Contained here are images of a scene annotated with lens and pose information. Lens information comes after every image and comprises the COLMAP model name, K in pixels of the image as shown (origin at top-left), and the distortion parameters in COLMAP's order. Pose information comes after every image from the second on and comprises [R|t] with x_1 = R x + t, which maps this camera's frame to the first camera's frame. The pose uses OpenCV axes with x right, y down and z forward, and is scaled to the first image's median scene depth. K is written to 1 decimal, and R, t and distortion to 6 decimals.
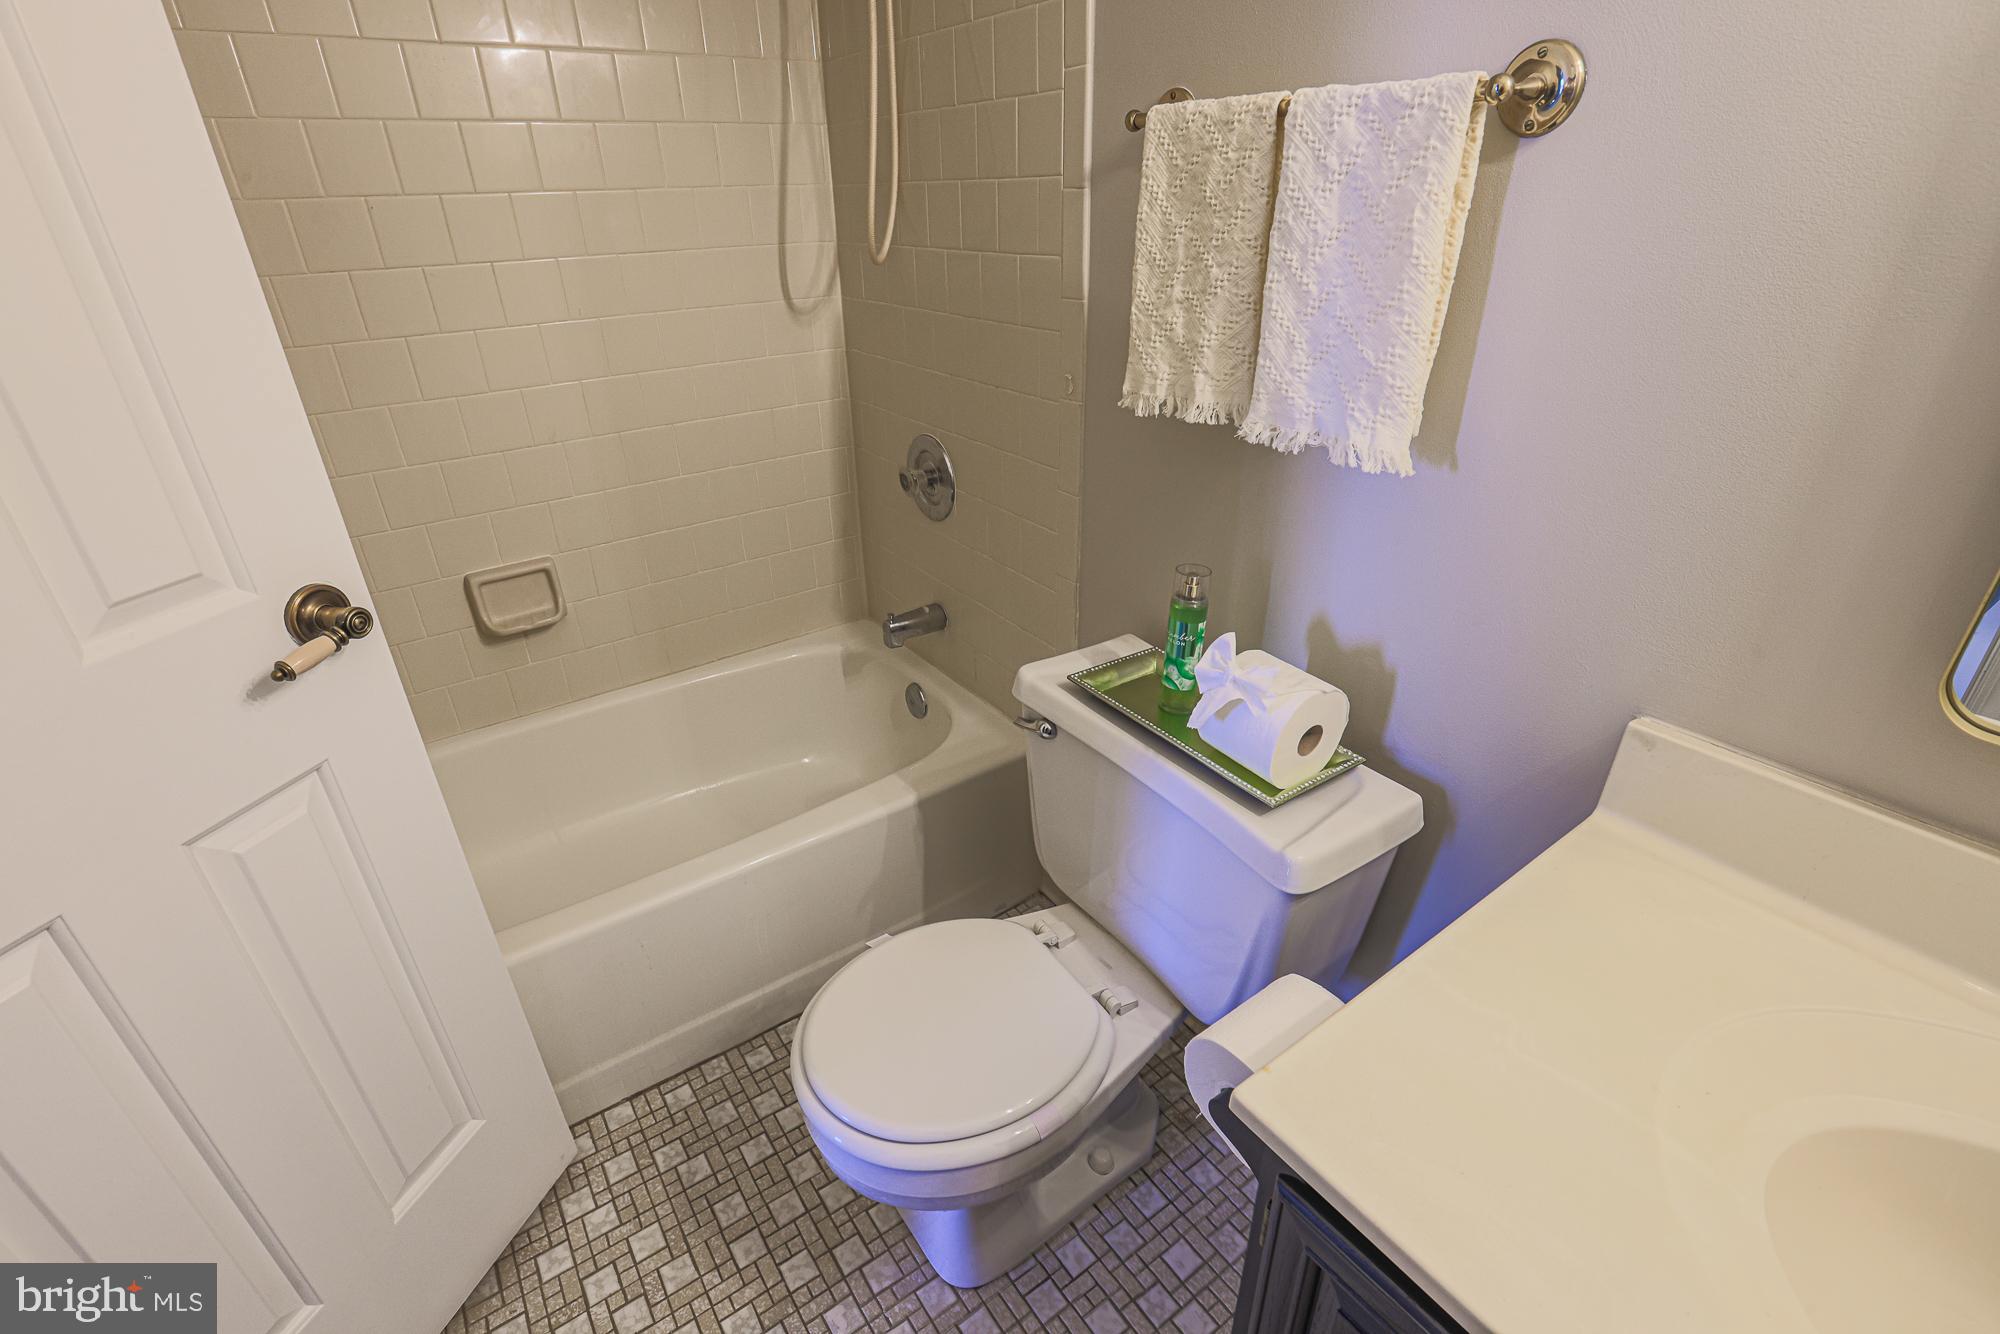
lens RADIAL K [[924.6, 0, 996.8], [0, 924.6, 635.8], [0, 0, 1]] dist [-0.052879, 0.018847]
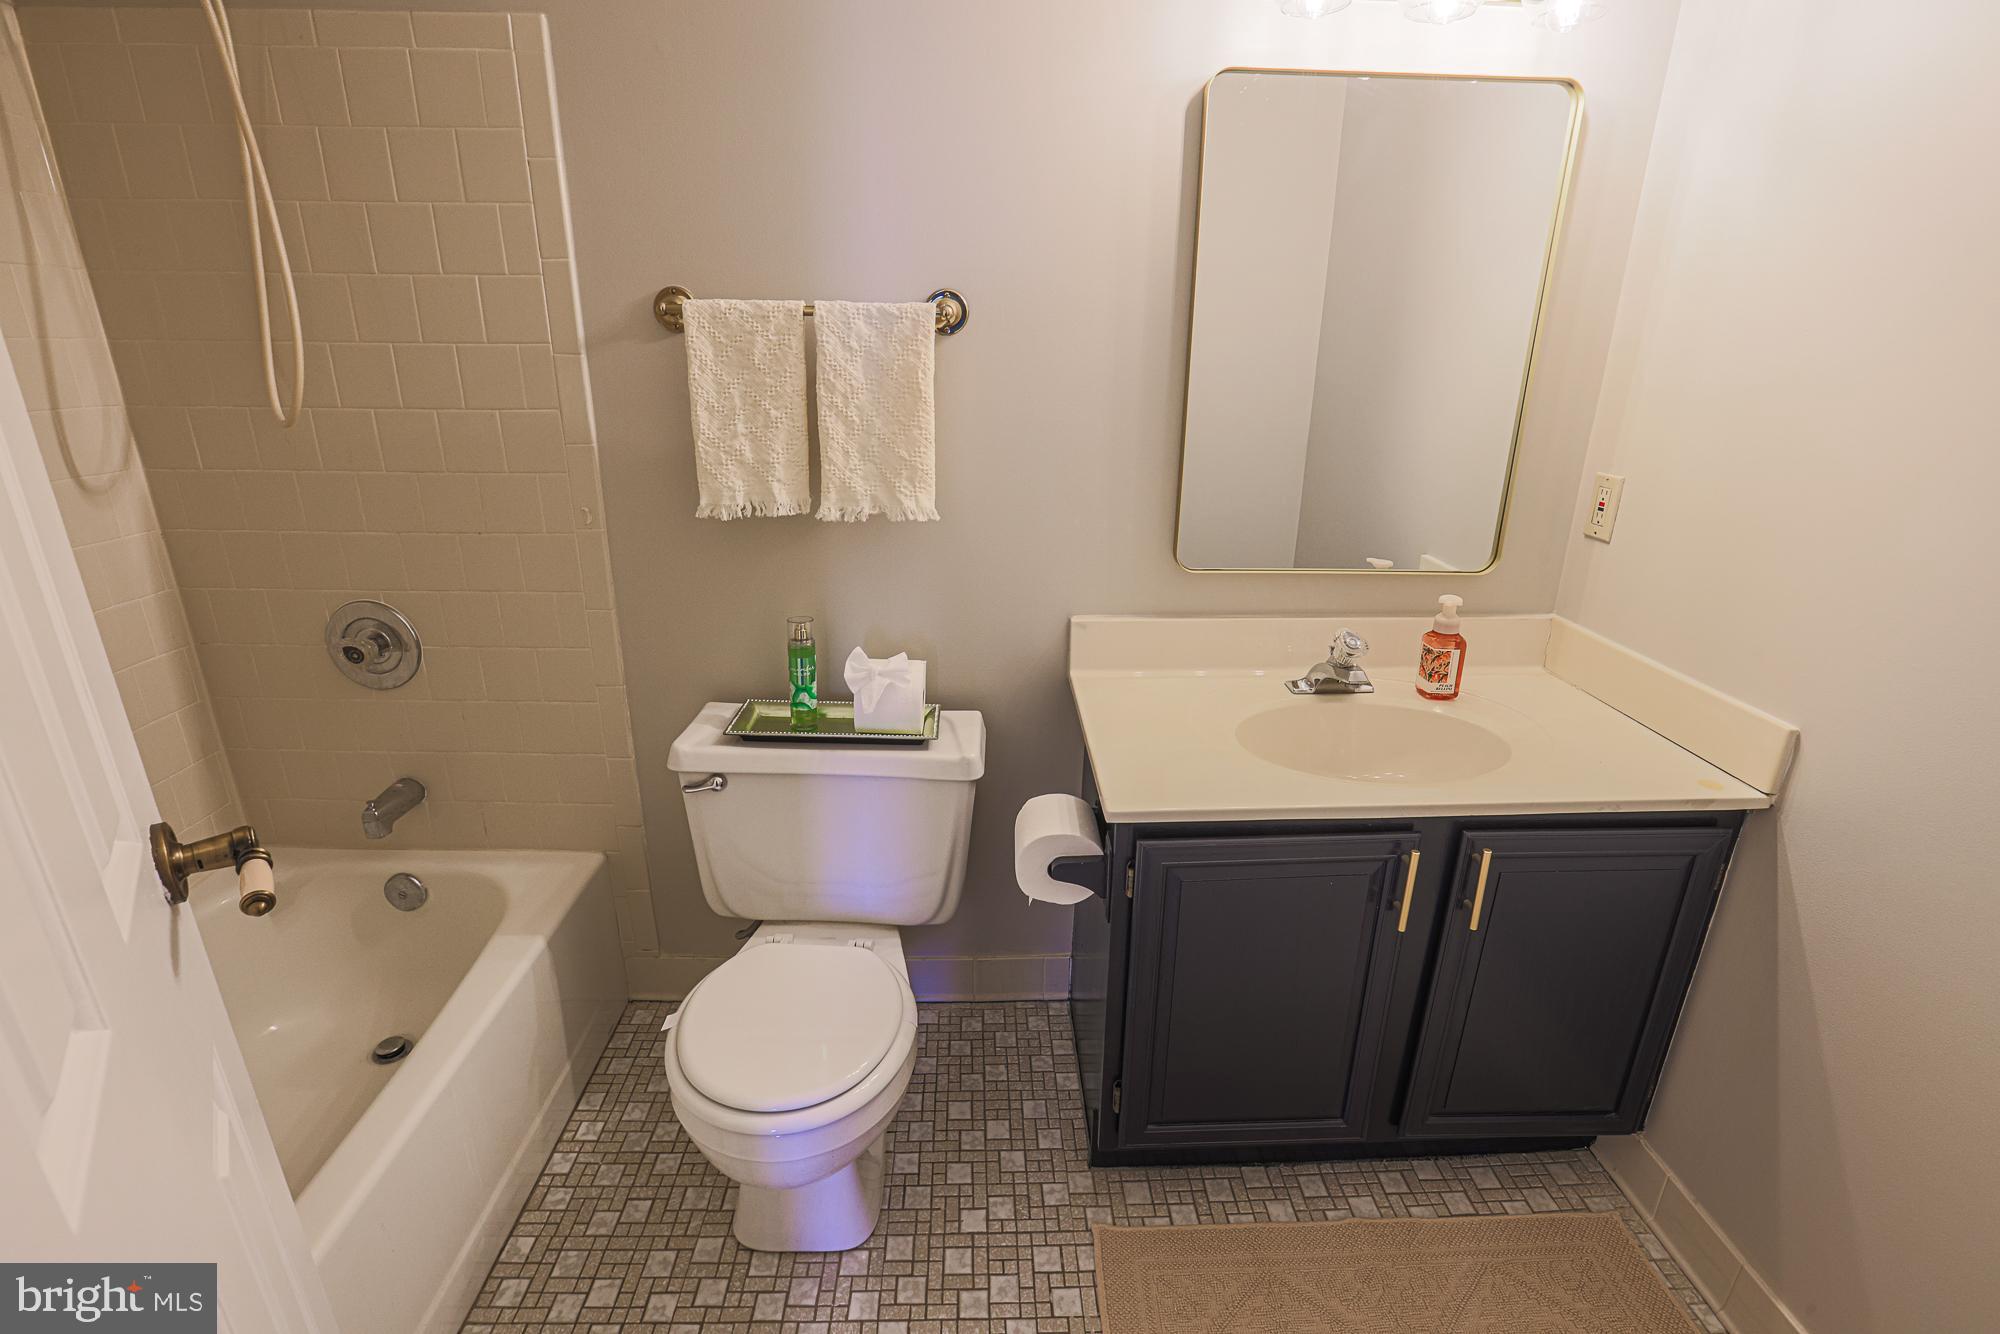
lens RADIAL K [[939.4, 0, 1010.1], [0, 939.4, 604.8], [0, 0, 1]] dist [-0.051822, 0.021959]
pose [[0.547127, -0.201080, 0.812539, -0.786631], [0.341583, 0.939848, 0.002579, 0.012271], [-0.764182, 0.276139, 0.582901, -0.063803]]
